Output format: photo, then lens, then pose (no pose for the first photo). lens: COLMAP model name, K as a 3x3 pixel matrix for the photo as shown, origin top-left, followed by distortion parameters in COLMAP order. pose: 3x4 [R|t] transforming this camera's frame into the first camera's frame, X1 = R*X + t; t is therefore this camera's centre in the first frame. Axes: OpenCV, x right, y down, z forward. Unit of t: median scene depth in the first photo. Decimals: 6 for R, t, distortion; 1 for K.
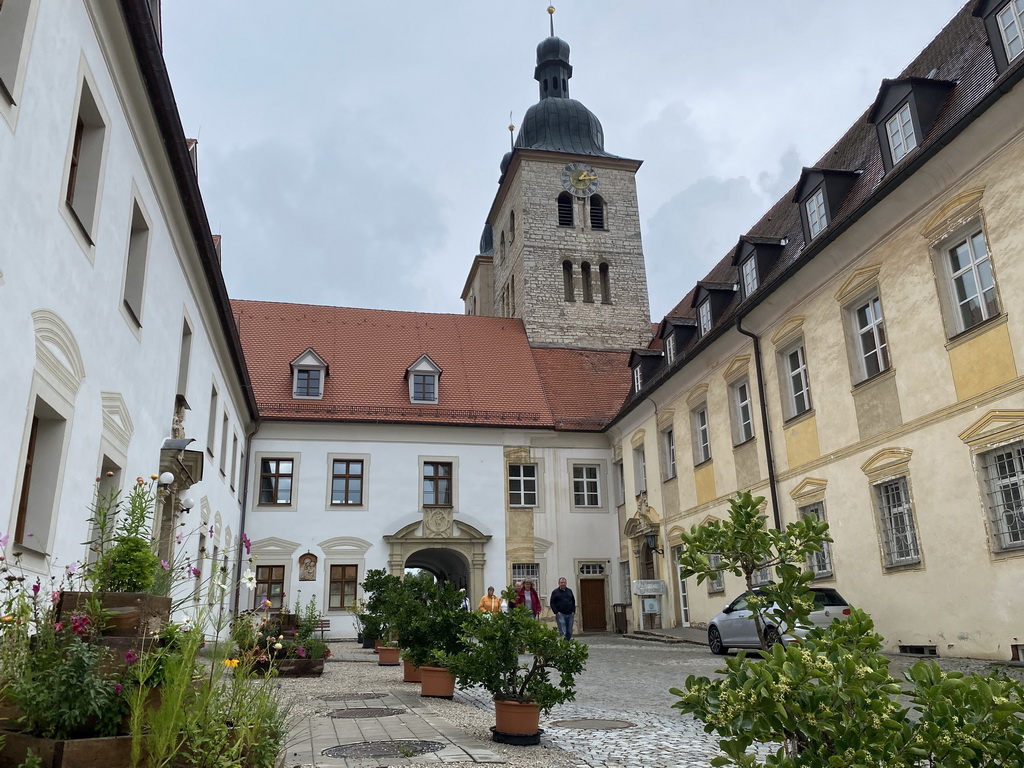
lens RADIAL K [[848.8, 0, 512.7], [0, 848.8, 386.3], [0, 0, 1]] dist [-0.049870, 0.001519]
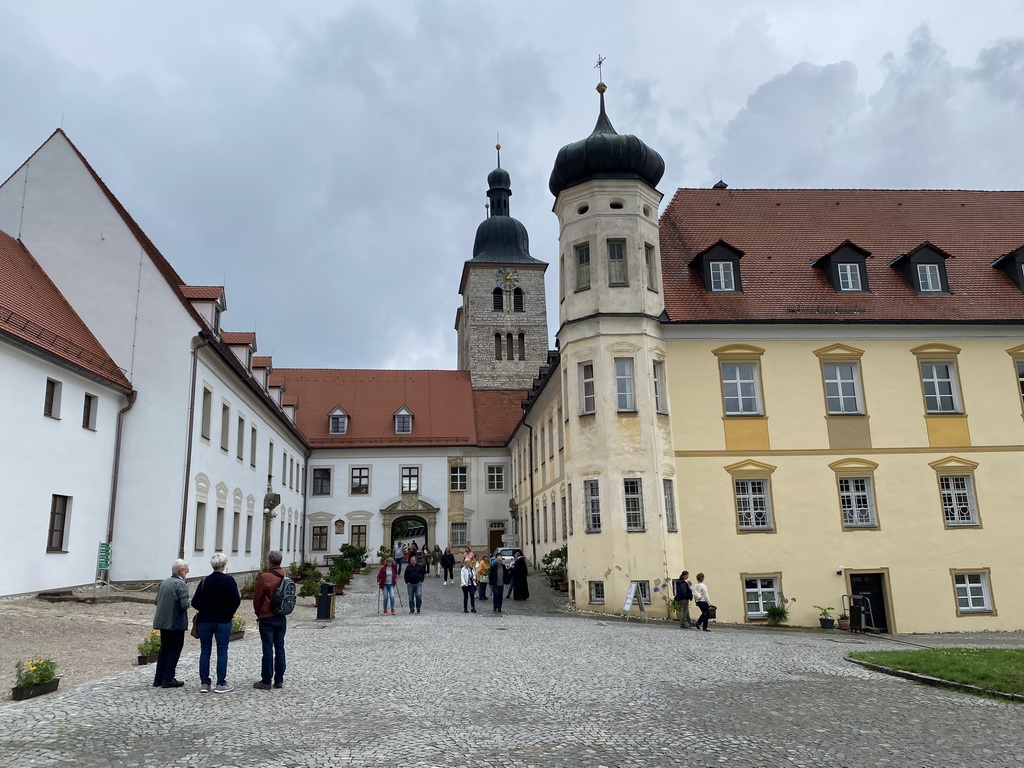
lens RADIAL K [[776.3, 0, 509.1], [0, 776.3, 379.9], [0, 0, 1]] dist [0.001447, -0.001178]
pose [[0.996821, -0.021342, -0.076759, 0.245257], [0.026705, 0.997222, 0.069539, -0.200484], [0.075061, -0.071368, 0.994622, -0.602179]]
